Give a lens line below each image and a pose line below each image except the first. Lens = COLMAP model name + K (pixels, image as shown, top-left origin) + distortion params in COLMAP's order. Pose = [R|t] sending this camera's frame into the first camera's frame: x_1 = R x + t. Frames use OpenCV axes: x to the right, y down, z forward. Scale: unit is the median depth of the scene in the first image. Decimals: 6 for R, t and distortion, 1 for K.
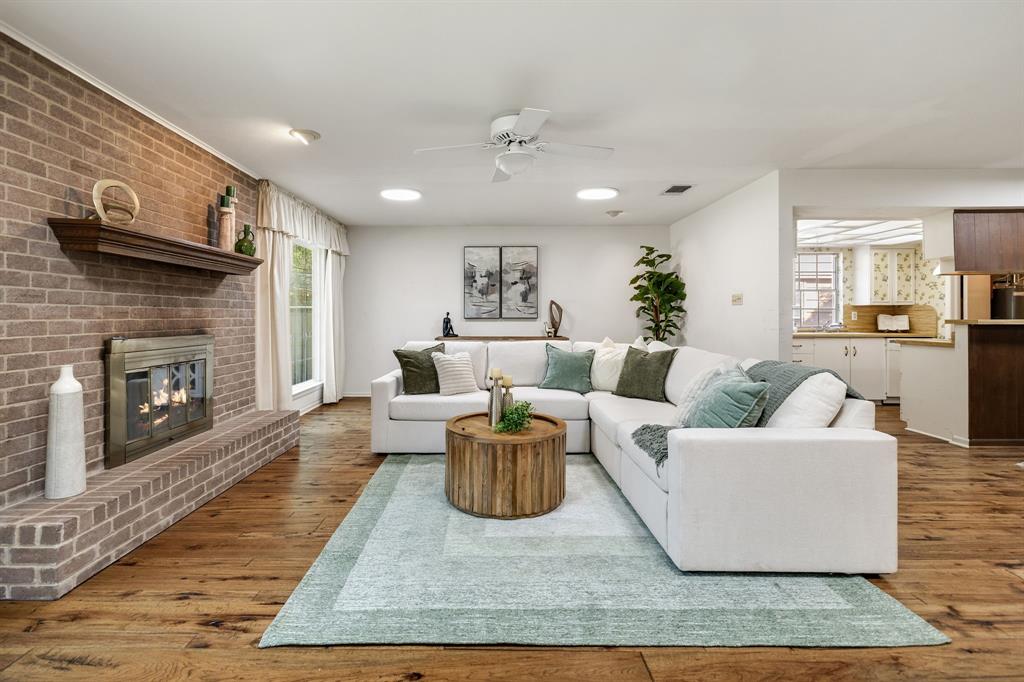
lens RADIAL K [[472.1, 0, 489.3], [0, 472.1, 312.2], [0, 0, 1]] dist [-0.005437, 0.001653]
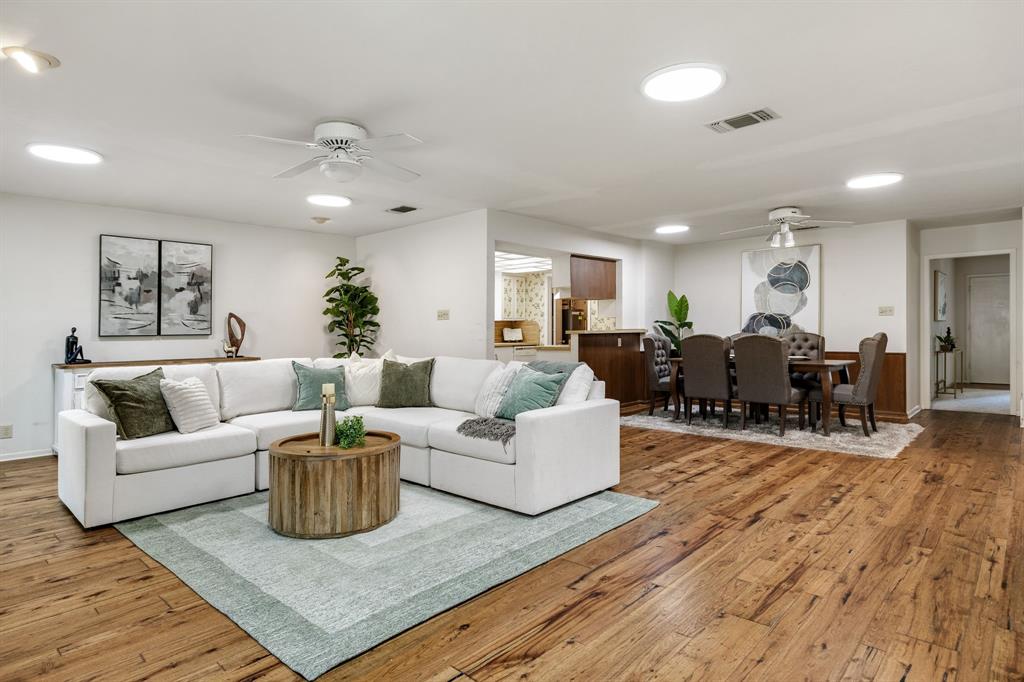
lens RADIAL K [[558.6, 0, 507.0], [0, 558.6, 332.7], [0, 0, 1]] dist [-0.006615, 0.001791]
pose [[0.677151, -0.010585, 0.735768, -0.454069], [0.005351, 0.999941, 0.009461, 0.005271], [-0.735825, -0.002469, 0.677168, -0.014914]]
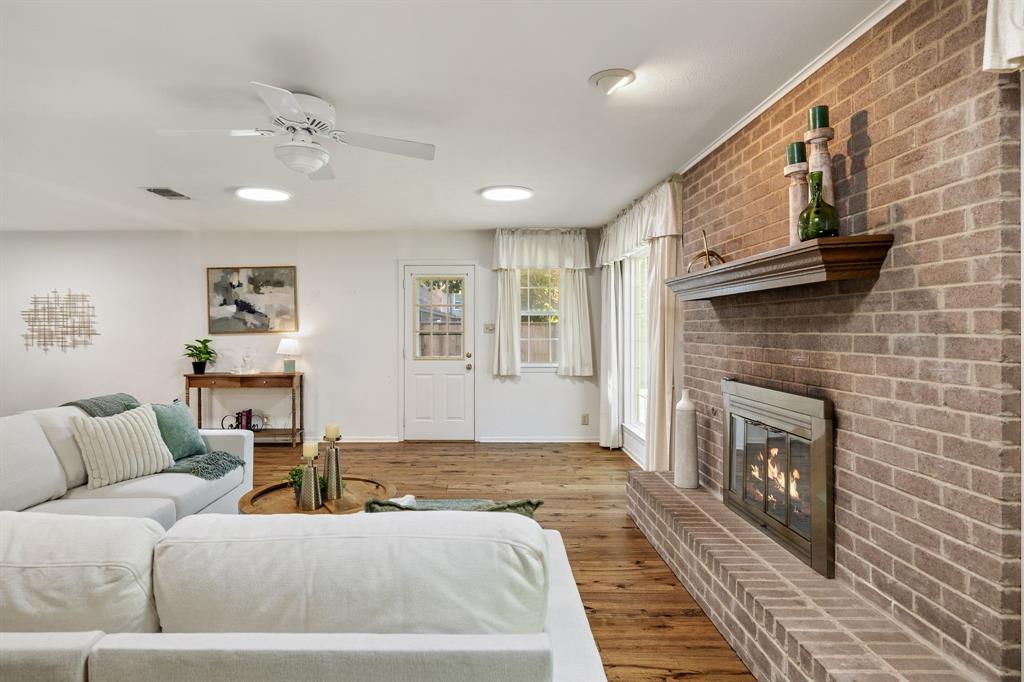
lens RADIAL K [[558.6, 0, 482.4], [0, 558.6, 333.3], [0, 0, 1]] dist [-0.006615, 0.001791]
pose [[-0.999975, 0.002086, -0.006758, -0.184944], [0.002088, 0.999998, -0.000379, -0.028723], [0.006758, -0.000393, -0.999977, 1.548182]]
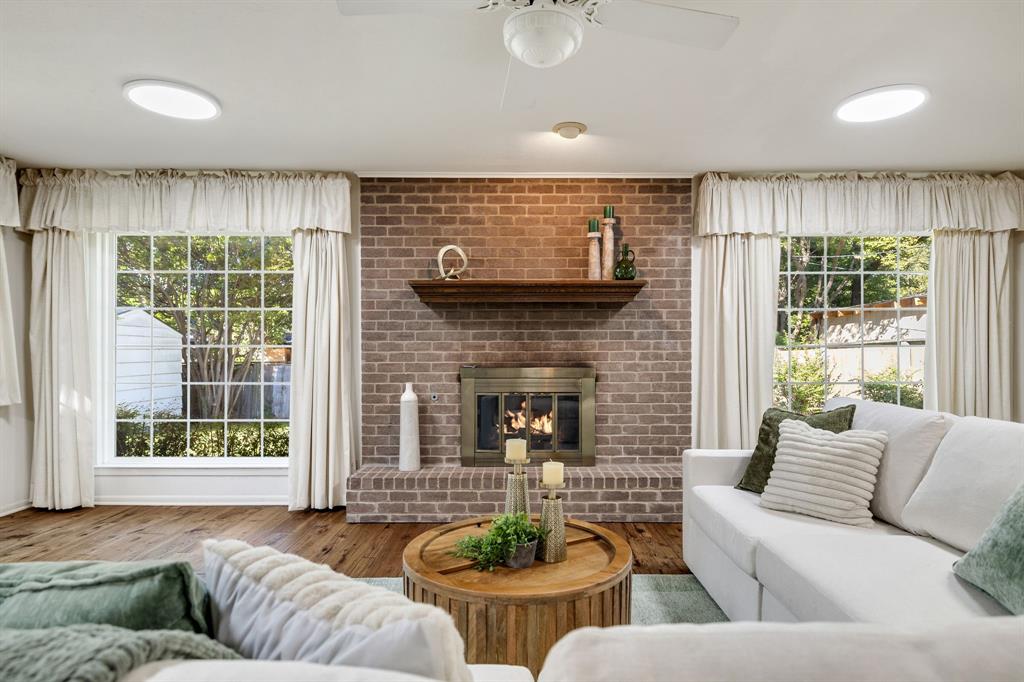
lens RADIAL K [[558.6, 0, 514.6], [0, 558.6, 349.3], [0, 0, 1]] dist [-0.006615, 0.001791]
pose [[0.020159, 0.009683, -0.999750, 0.515495], [0.010329, 0.999898, 0.009892, -0.003365], [0.999743, -0.010526, 0.020057, 0.776137]]
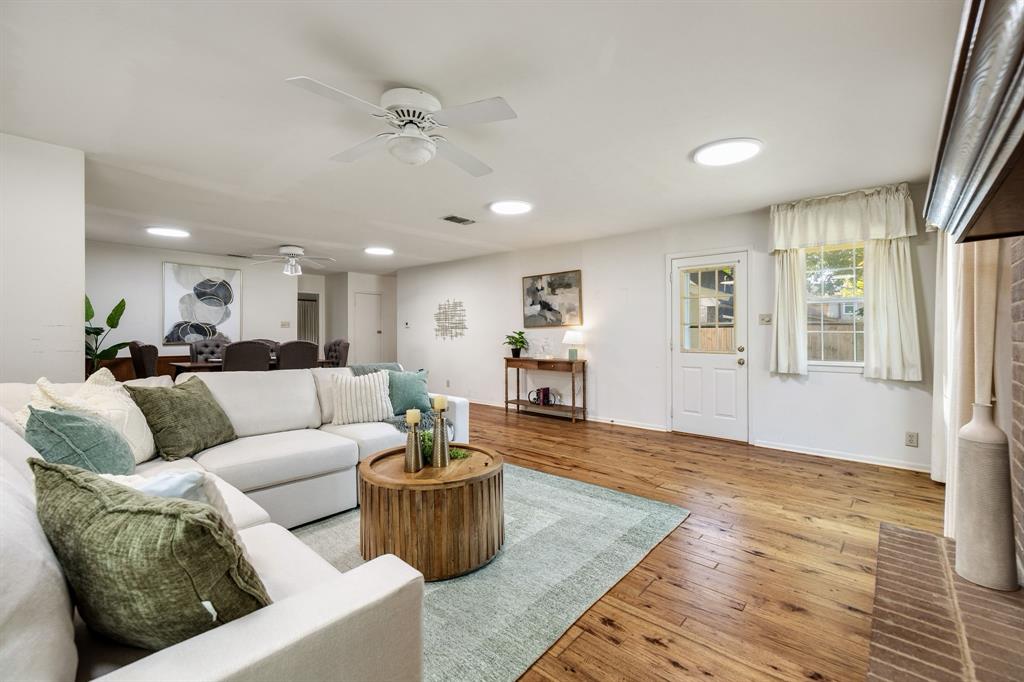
lens RADIAL K [[436.6, 0, 515.2], [0, 436.6, 334.6], [0, 0, 1]] dist [-0.001130, -0.000502]
pose [[-0.754026, -0.002424, 0.656840, -0.483644], [-0.008365, 0.999948, -0.005912, 0.009493], [-0.656792, -0.009952, -0.754006, 1.186391]]
